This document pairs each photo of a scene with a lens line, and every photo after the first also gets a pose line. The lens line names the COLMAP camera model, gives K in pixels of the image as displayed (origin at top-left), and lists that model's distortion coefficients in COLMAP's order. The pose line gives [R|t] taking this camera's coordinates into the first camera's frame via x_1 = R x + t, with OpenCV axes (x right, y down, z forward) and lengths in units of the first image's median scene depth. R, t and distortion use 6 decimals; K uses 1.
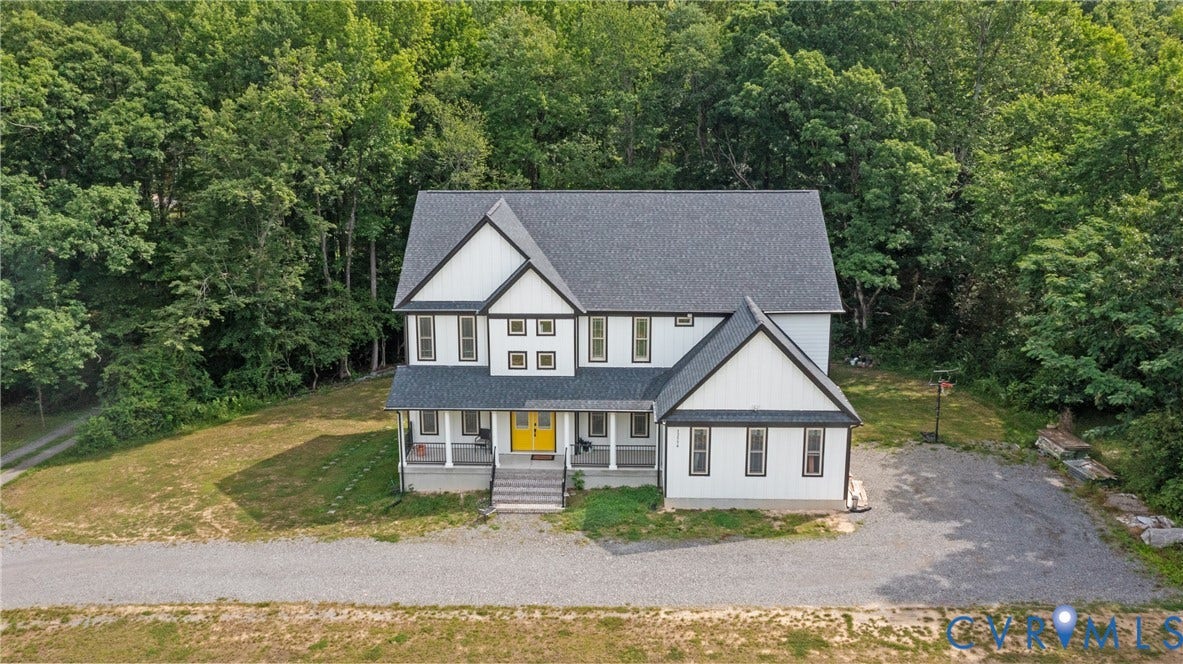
lens RADIAL K [[1000.8, 0, 574.8], [0, 1000.8, 303.4], [0, 0, 1]] dist [-0.036412, -0.014455]
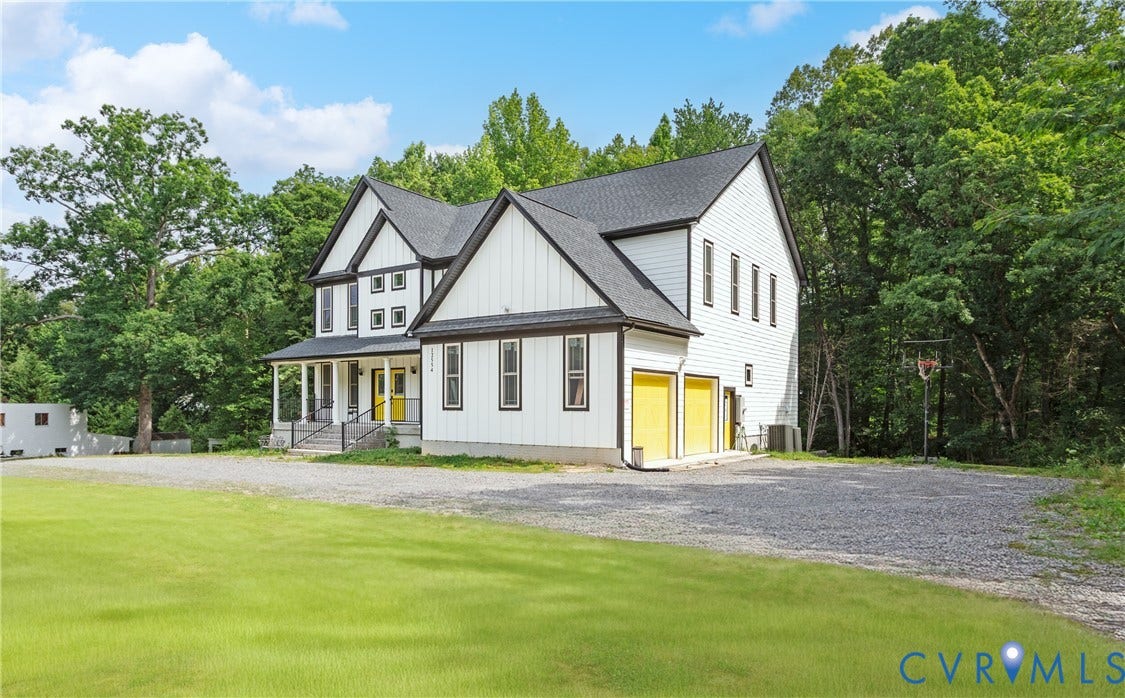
lens RADIAL K [[697.3, 0, 550.7], [0, 697.3, 418.3], [0, 0, 1]] dist [0.002910, 0.006275]
pose [[0.846626, 0.016272, -0.531940, 0.442903], [-0.123843, 0.978117, -0.167185, 0.242302], [0.517579, 0.207420, 0.830114, 0.556127]]
